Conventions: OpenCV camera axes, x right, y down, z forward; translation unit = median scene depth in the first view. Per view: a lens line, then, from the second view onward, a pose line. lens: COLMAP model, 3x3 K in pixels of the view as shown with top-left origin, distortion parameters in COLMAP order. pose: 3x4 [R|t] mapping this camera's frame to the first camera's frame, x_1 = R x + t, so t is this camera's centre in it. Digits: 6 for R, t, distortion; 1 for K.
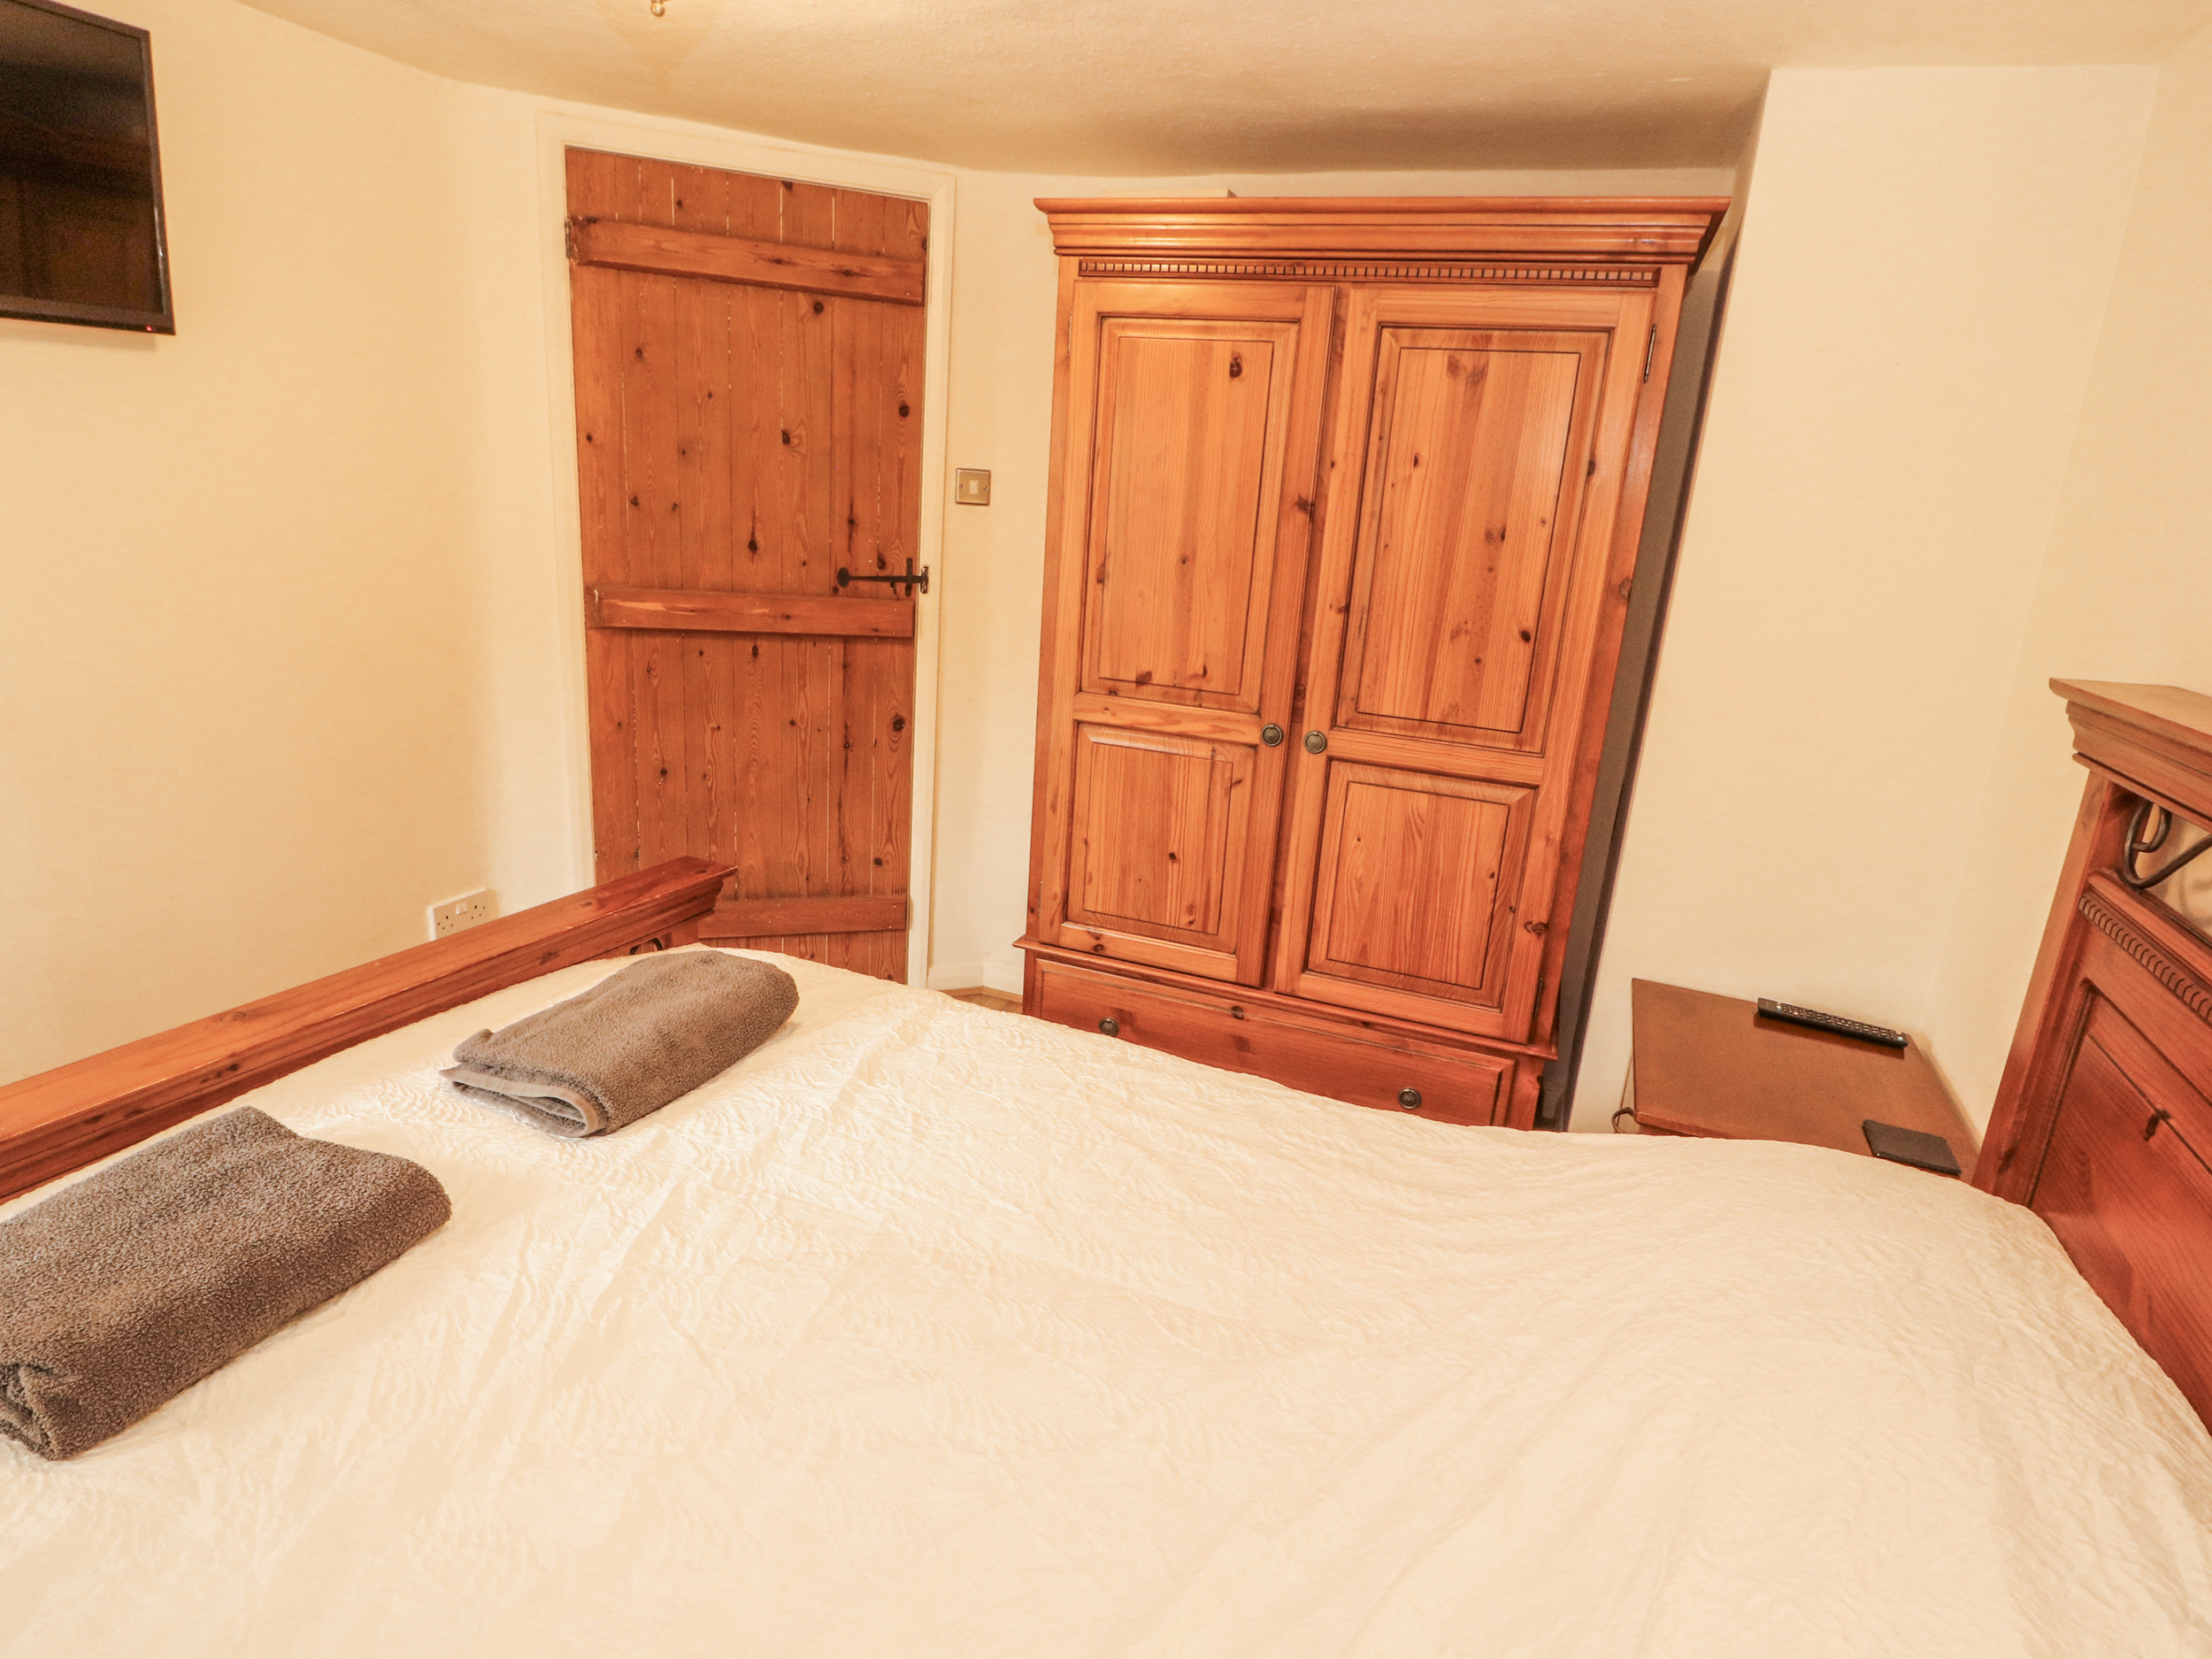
lens RADIAL K [[1182.7, 0, 1135.7], [0, 1182.7, 818.6], [0, 0, 1]] dist [-0.000329, -0.016133]
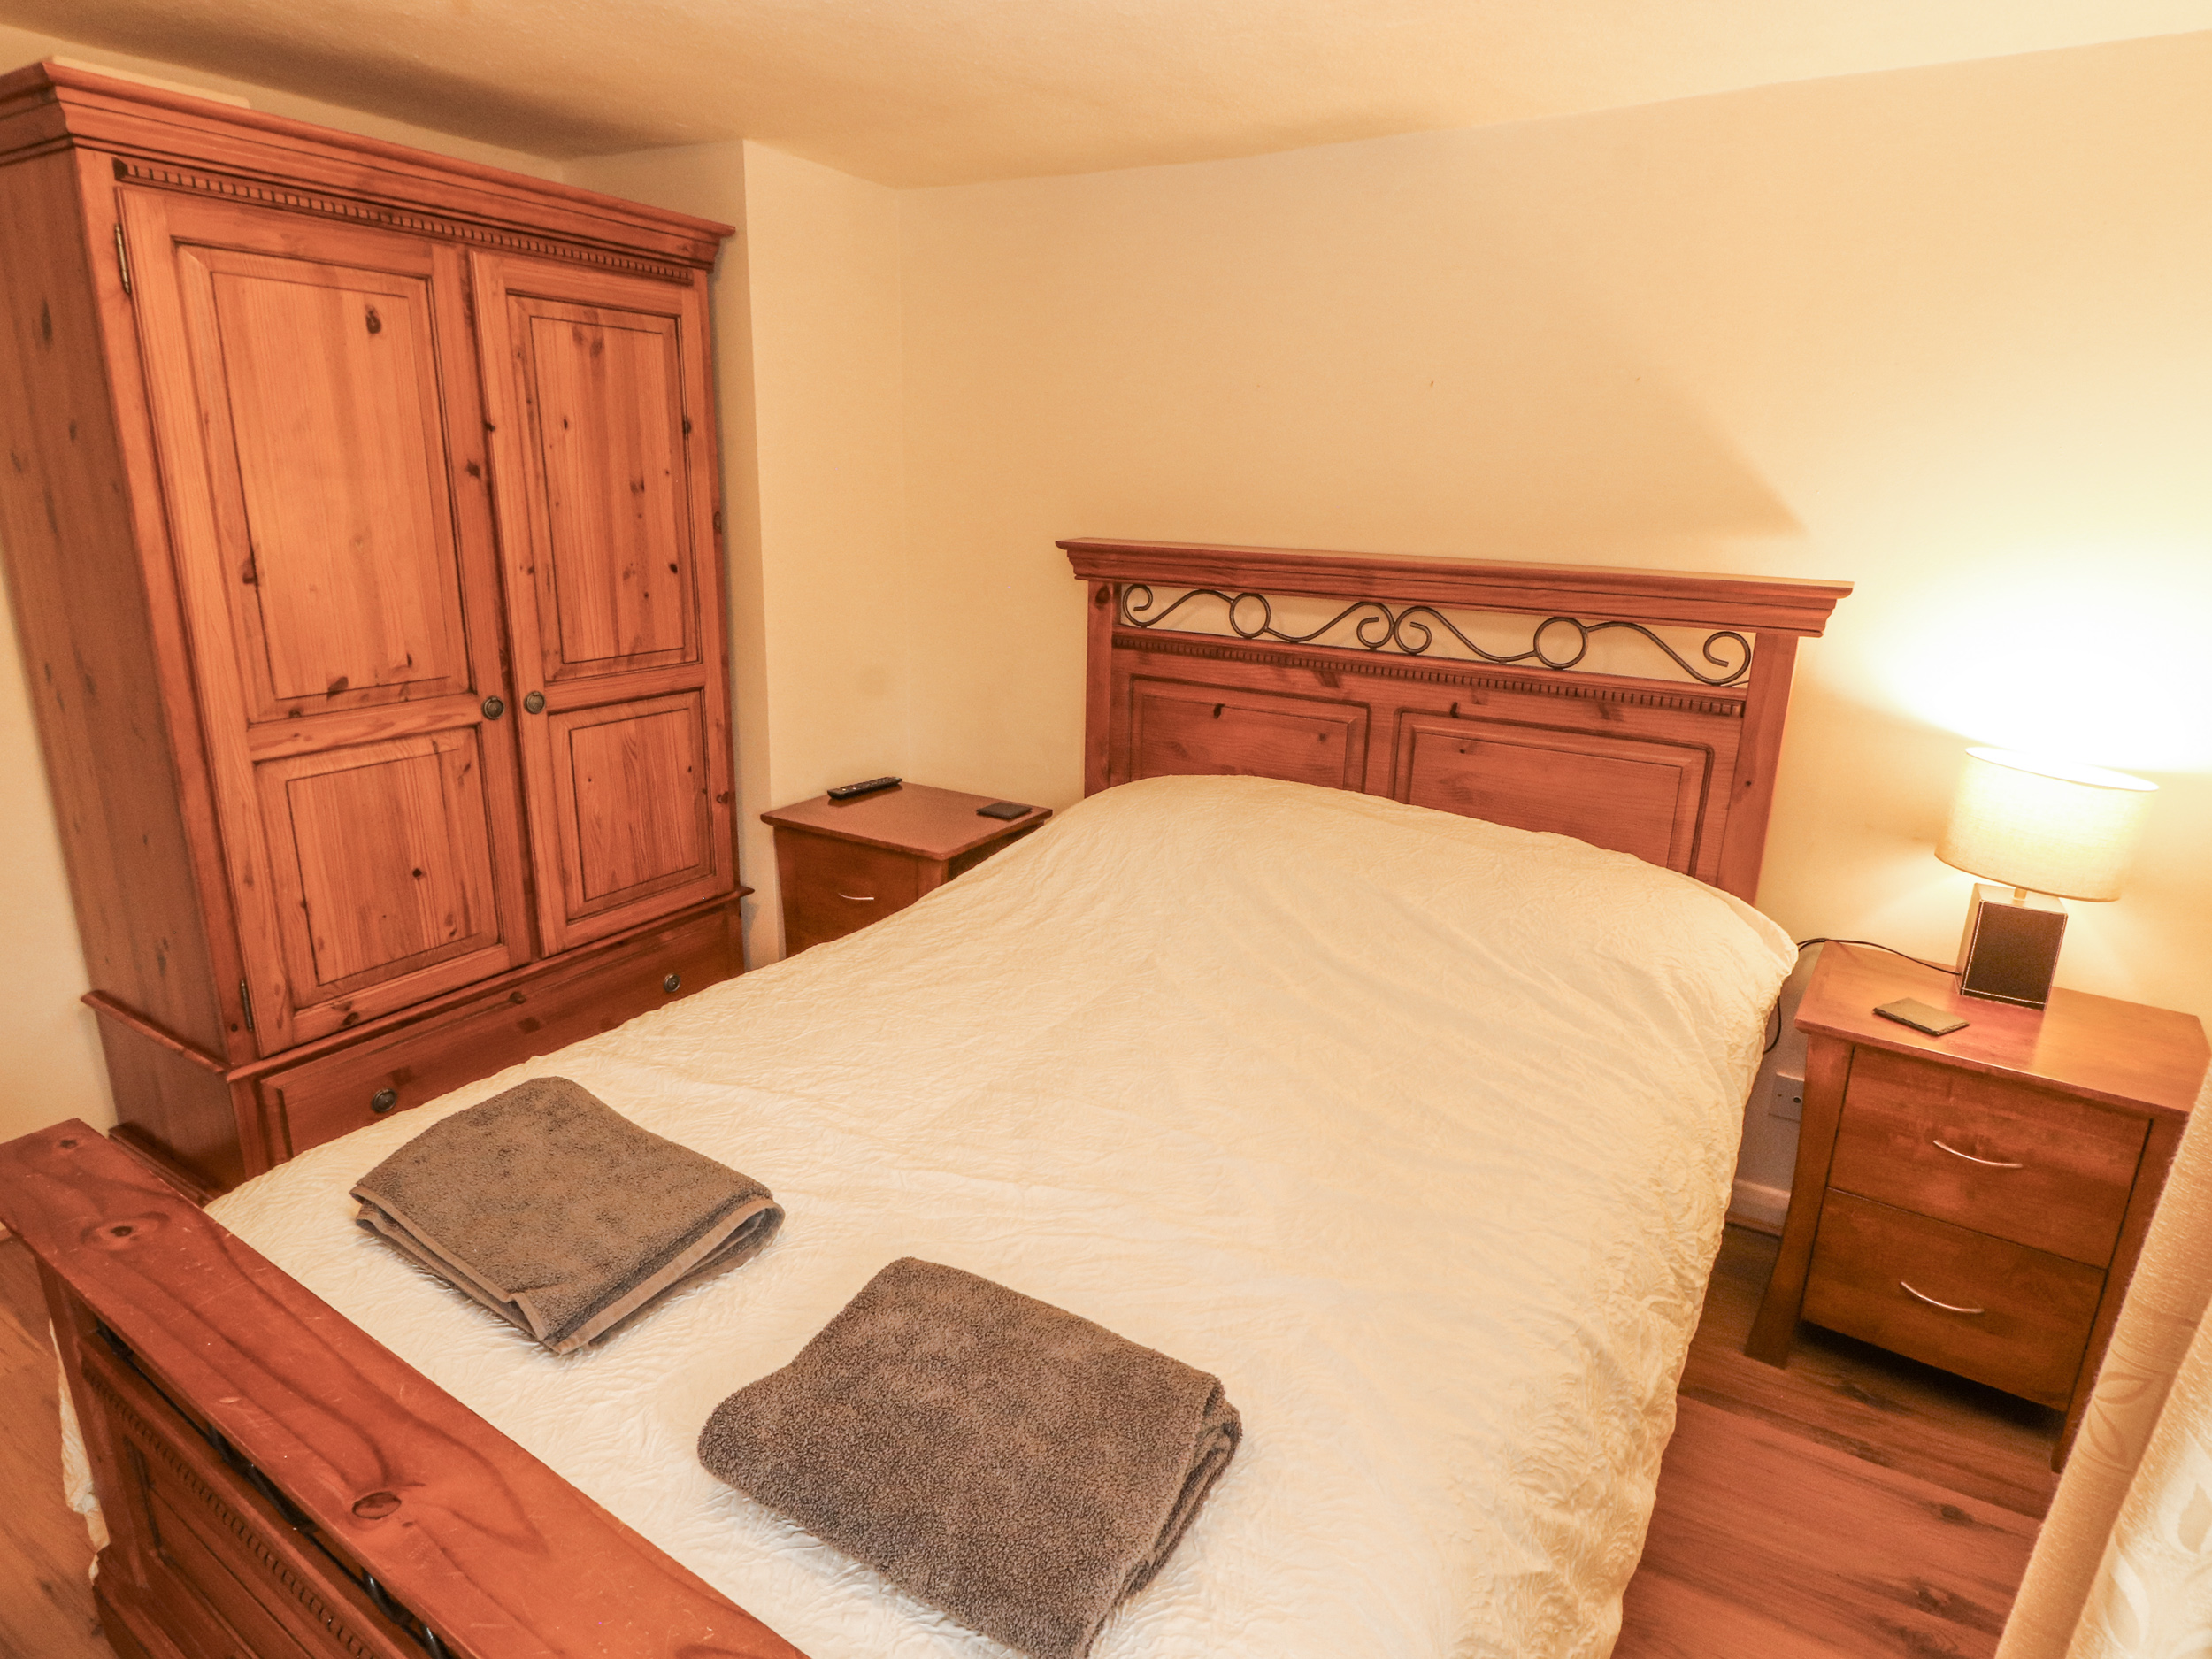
lens RADIAL K [[1182.7, 0, 1135.7], [0, 1182.7, 818.6], [0, 0, 1]] dist [-0.000329, -0.016133]
pose [[0.169528, -0.337037, 0.926103, -0.744913], [0.245576, 0.924510, 0.291504, -0.143451], [-0.954438, 0.178011, 0.239499, 0.283022]]
